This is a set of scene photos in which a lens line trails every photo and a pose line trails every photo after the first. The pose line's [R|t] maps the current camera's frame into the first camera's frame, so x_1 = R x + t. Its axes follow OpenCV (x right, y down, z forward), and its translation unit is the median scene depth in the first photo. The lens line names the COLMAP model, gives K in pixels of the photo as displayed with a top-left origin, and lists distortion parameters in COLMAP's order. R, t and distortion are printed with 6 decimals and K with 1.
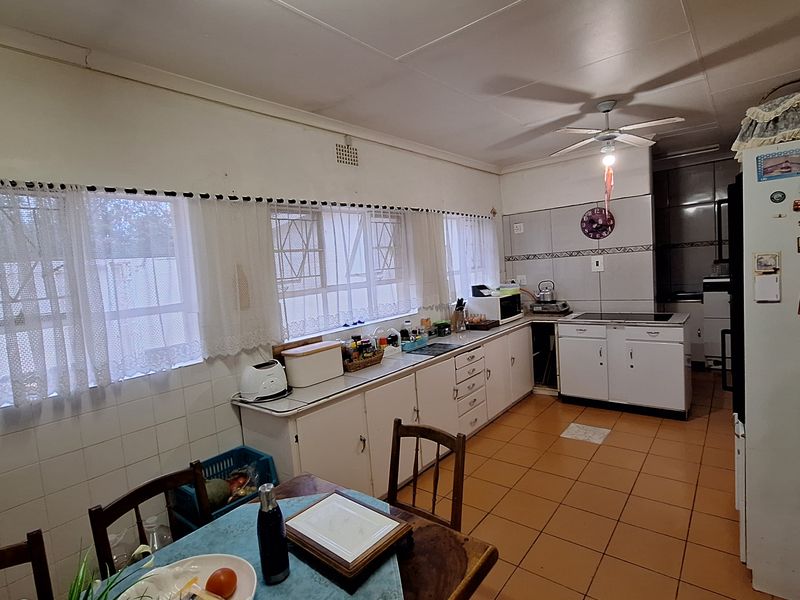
lens RADIAL K [[418.5, 0, 400.0], [0, 418.5, 300.0], [0, 0, 1]] dist [-0.001269, -0.000013]
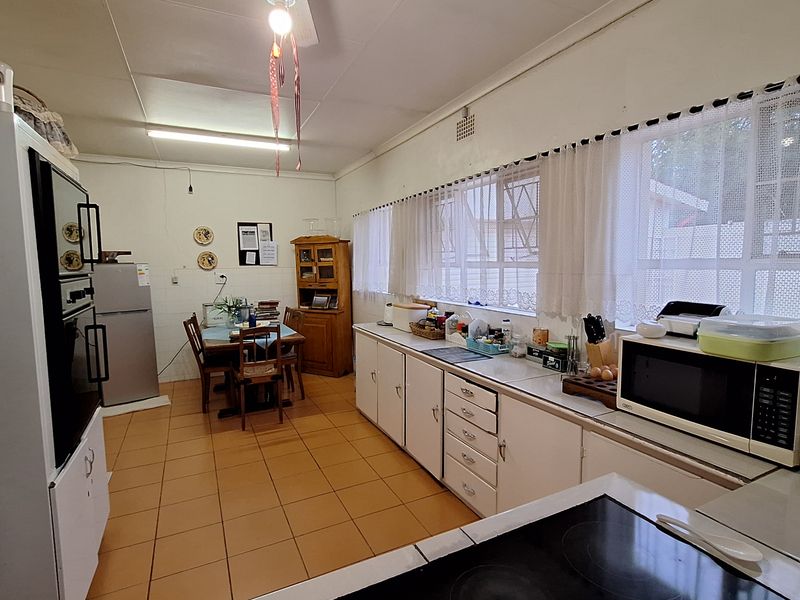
lens RADIAL K [[418.5, 0, 400.0], [0, 418.5, 300.0], [0, 0, 1]] dist [-0.001269, -0.000013]
pose [[-0.403976, 0.169052, -0.899013, 0.832354], [-0.026844, 0.980162, 0.196374, -0.138389], [0.914376, 0.103463, -0.391423, 1.230455]]
